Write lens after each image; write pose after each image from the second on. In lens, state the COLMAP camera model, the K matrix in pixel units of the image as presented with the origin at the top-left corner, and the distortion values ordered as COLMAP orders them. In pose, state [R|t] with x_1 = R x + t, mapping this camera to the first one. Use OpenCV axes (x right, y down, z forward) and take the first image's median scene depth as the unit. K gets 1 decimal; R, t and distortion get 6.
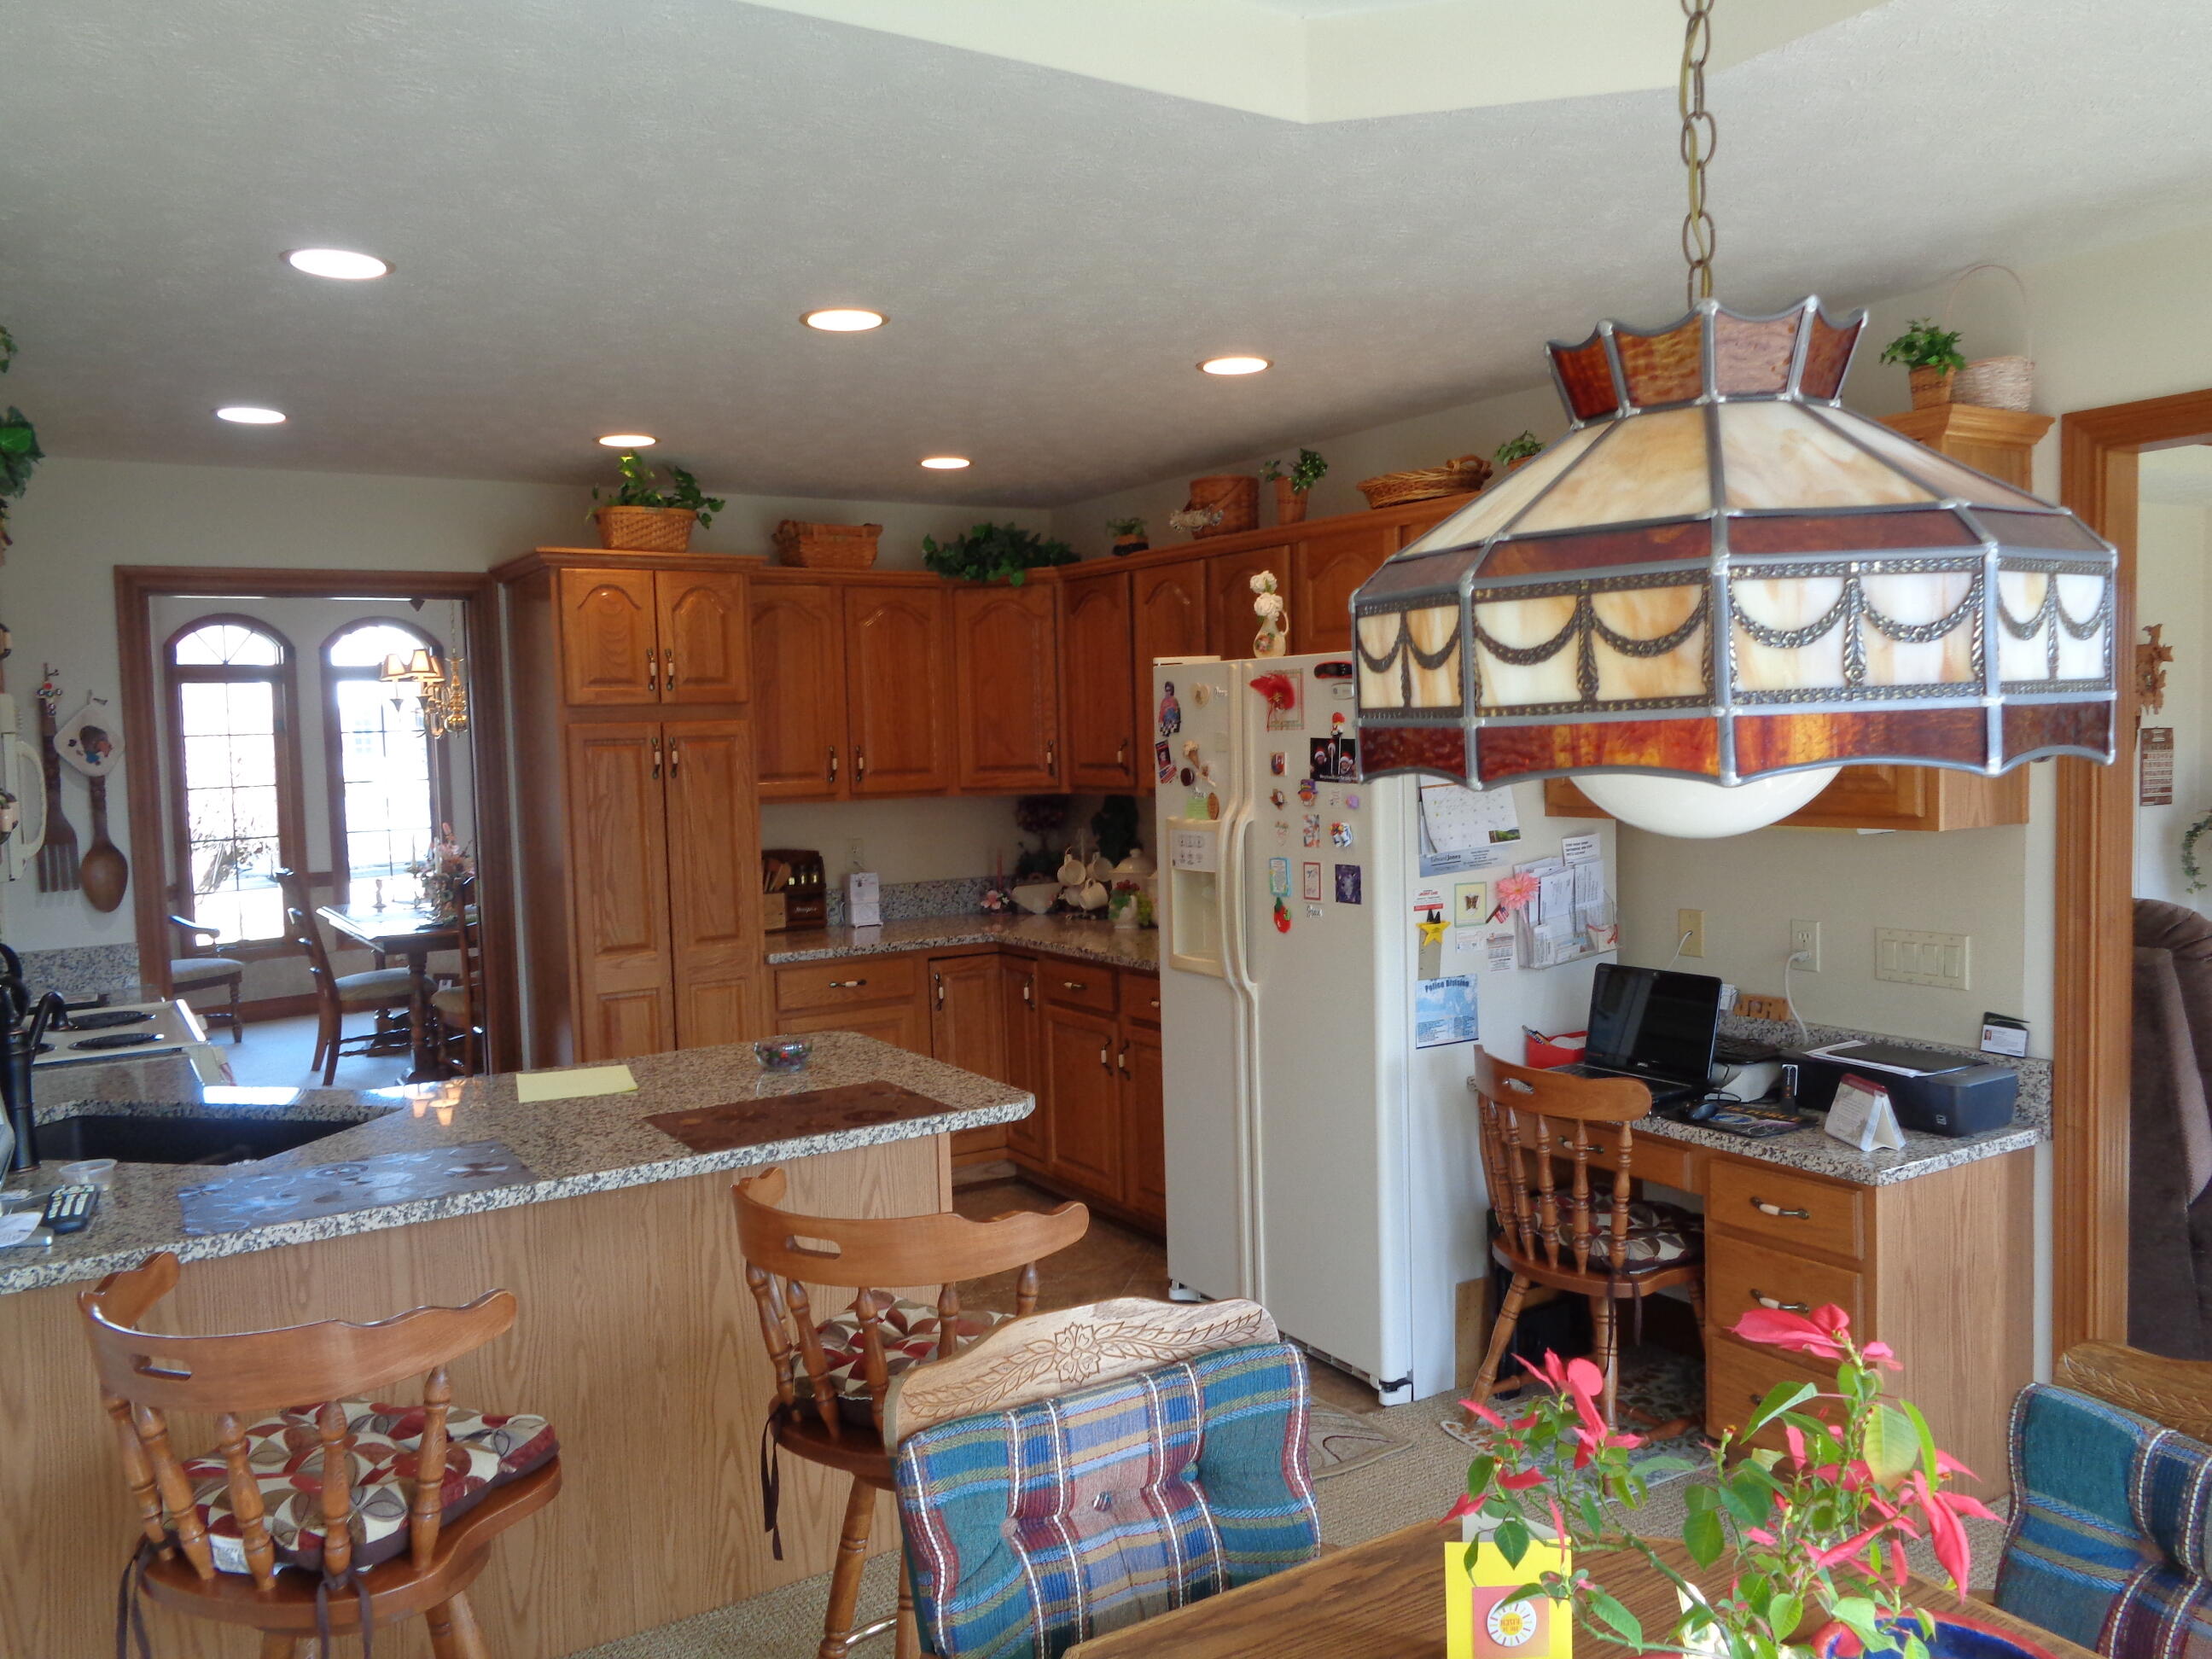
lens RADIAL K [[1666.1, 0, 1114.5], [0, 1666.1, 827.9], [0, 0, 1]] dist [0.009986, 0.002621]
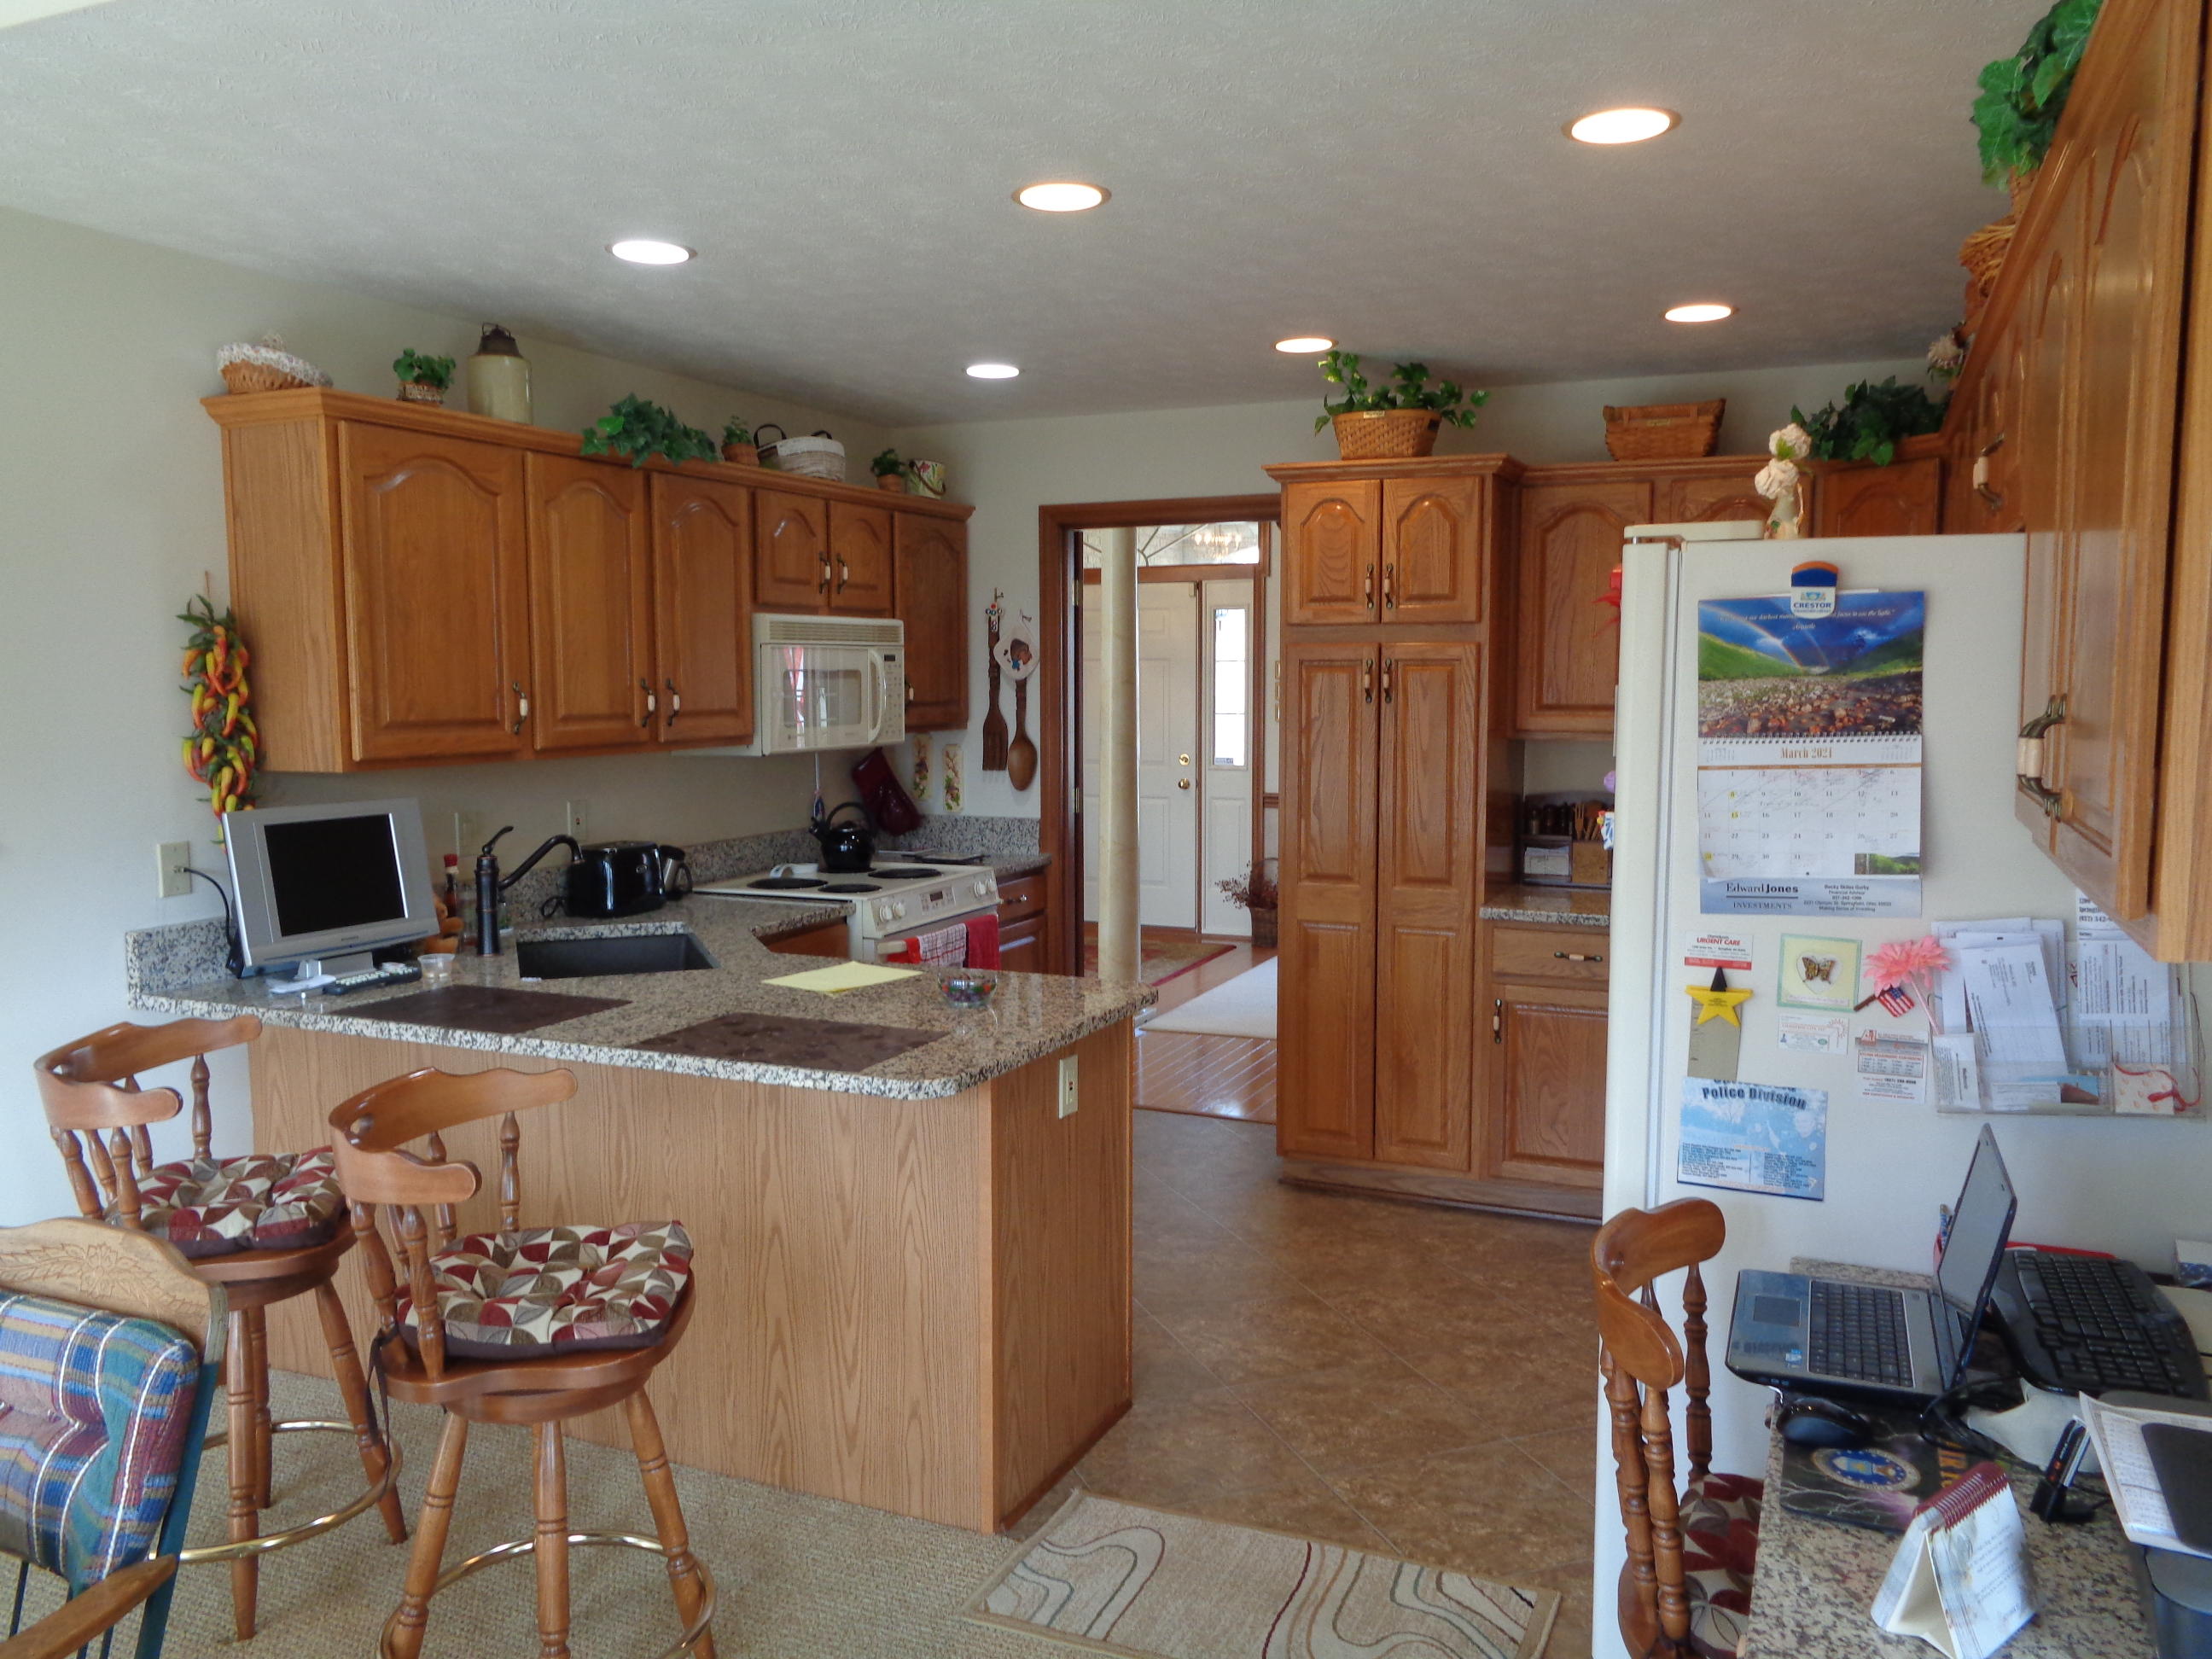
lens RADIAL K [[1655.1, 0, 1111.9], [0, 1655.1, 828.7], [0, 0, 1]] dist [-0.000615, -0.002990]
pose [[0.558780, 0.107630, -0.822302, 0.442090], [-0.064870, 0.994177, 0.086045, -0.031548], [0.826775, 0.005262, 0.562508, 0.371361]]
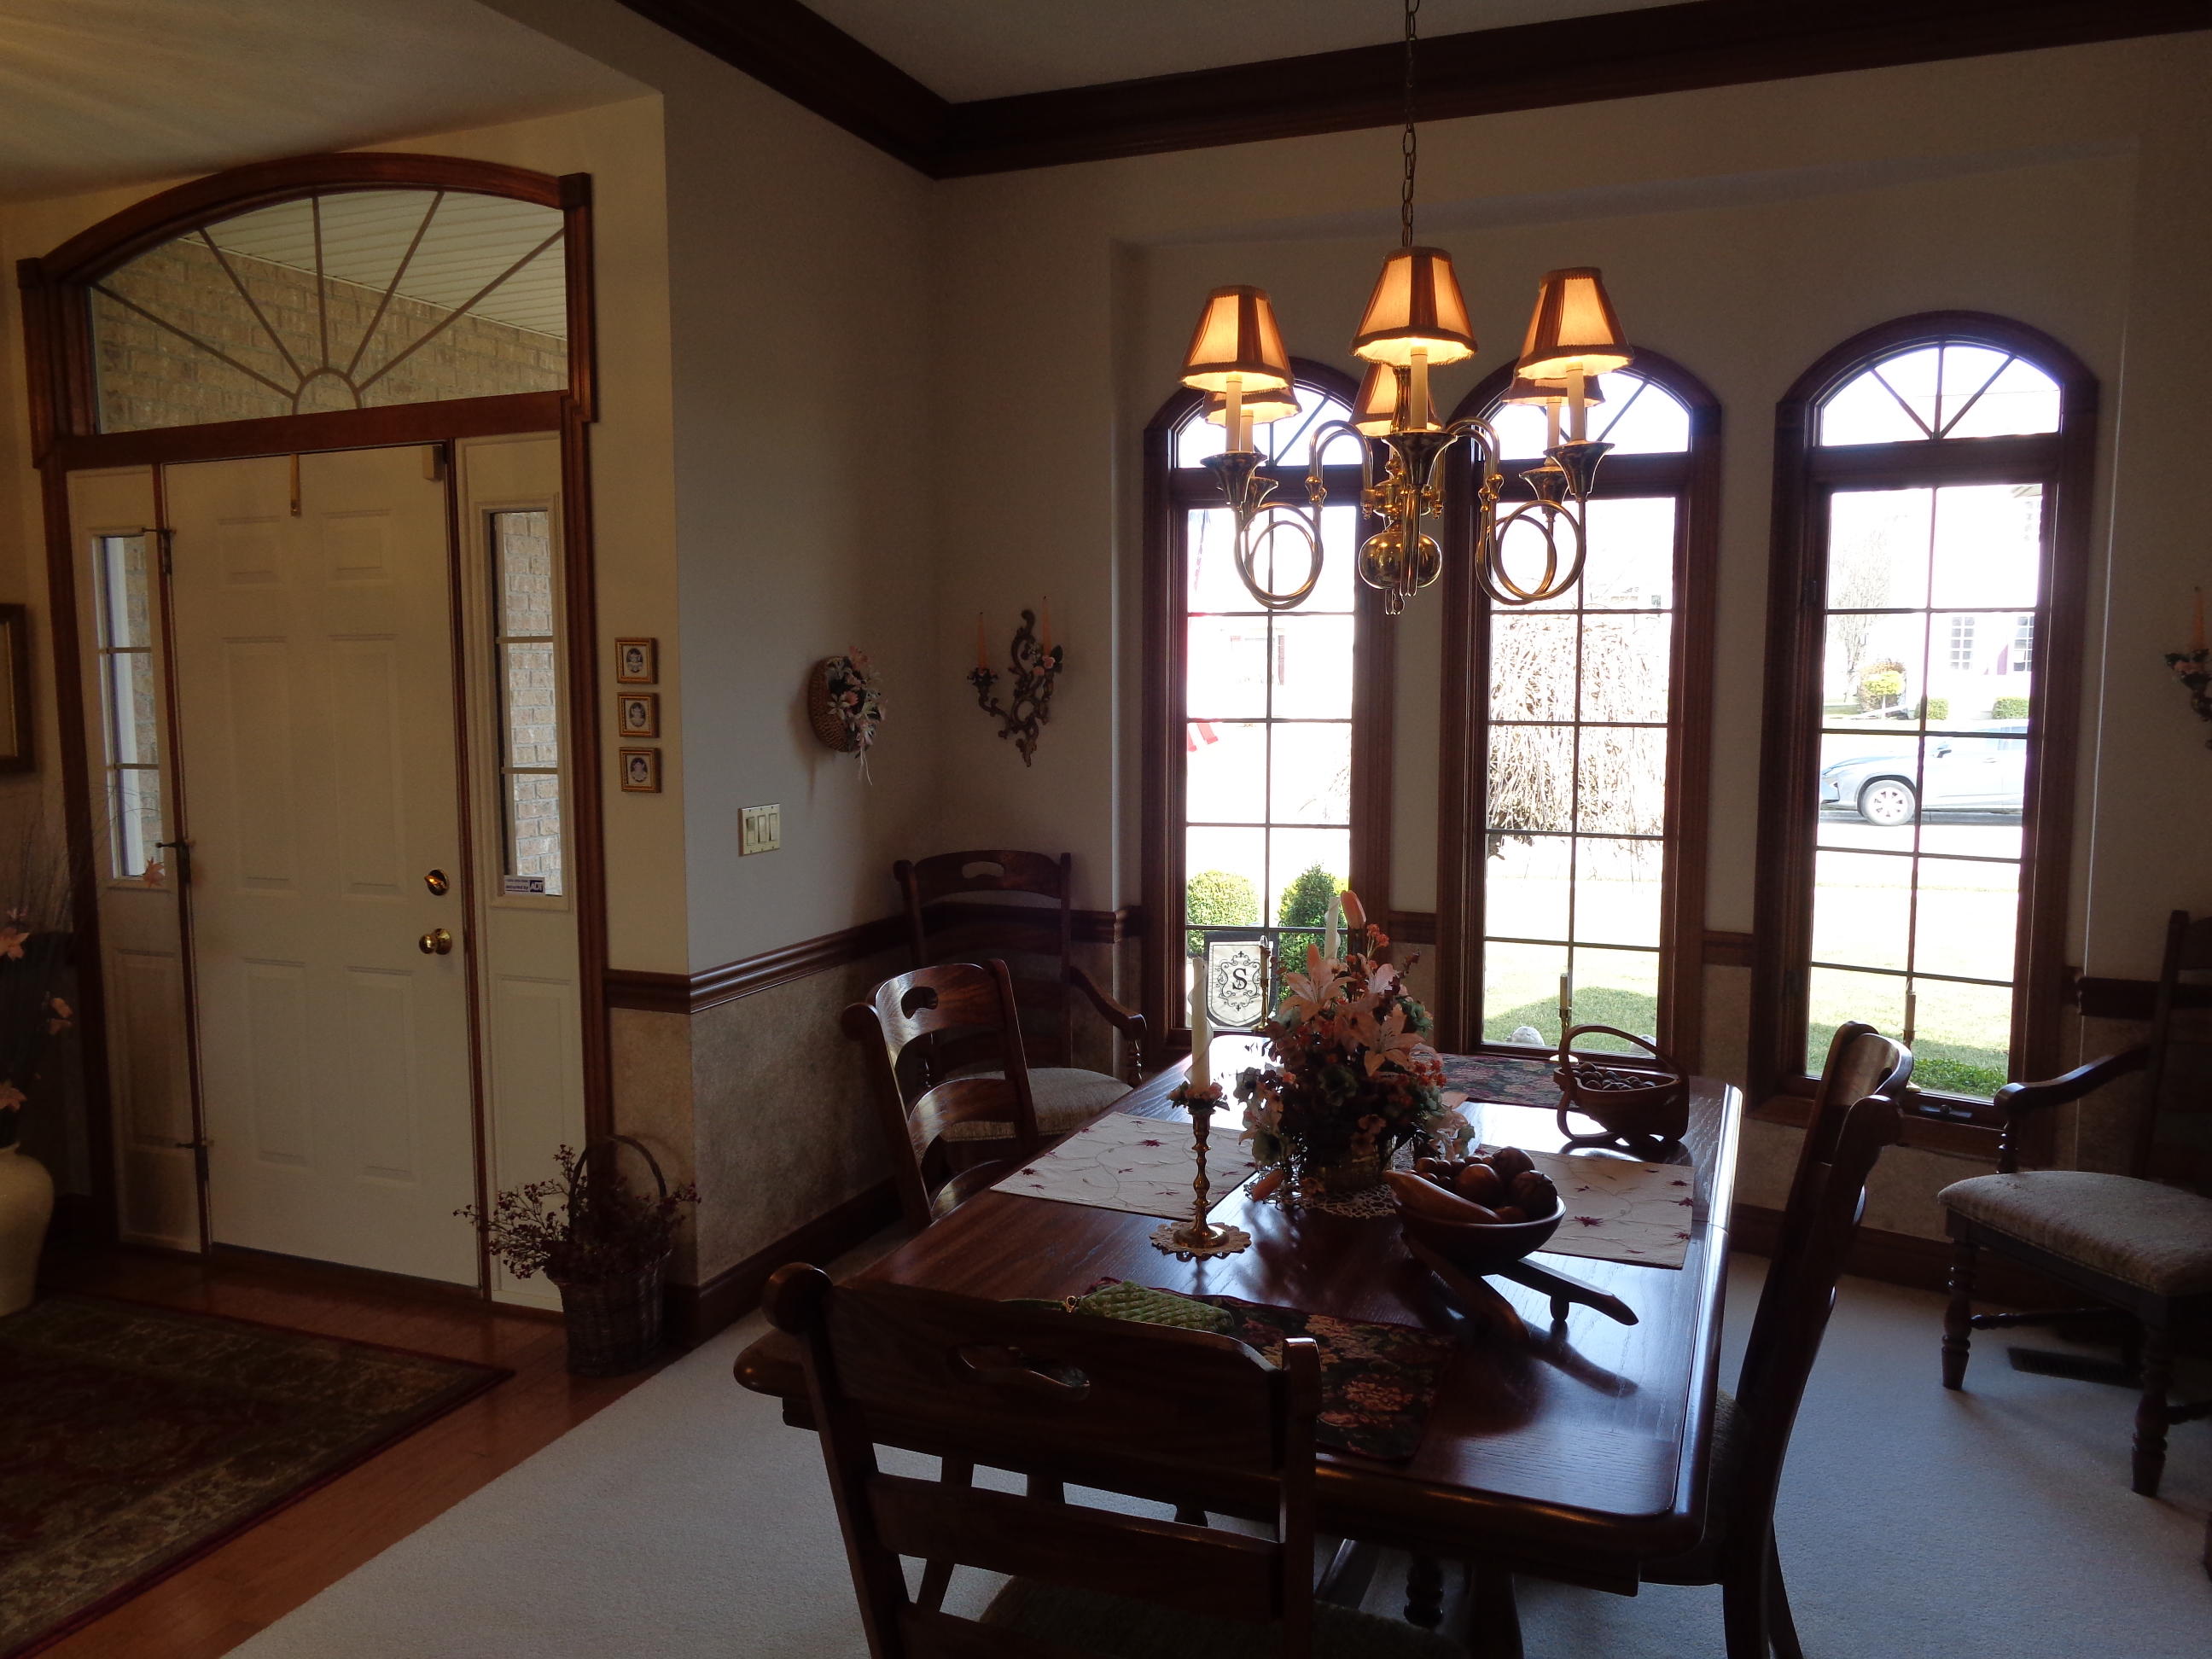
lens RADIAL K [[1667.4, 0, 1112.7], [0, 1667.4, 828.9], [0, 0, 1]] dist [0.010616, 0.003879]
pose [[0.587008, 0.107471, -0.802416, -0.316668], [-0.057620, 0.994182, 0.091003, -0.069332], [0.807528, -0.007184, 0.589785, 1.363065]]
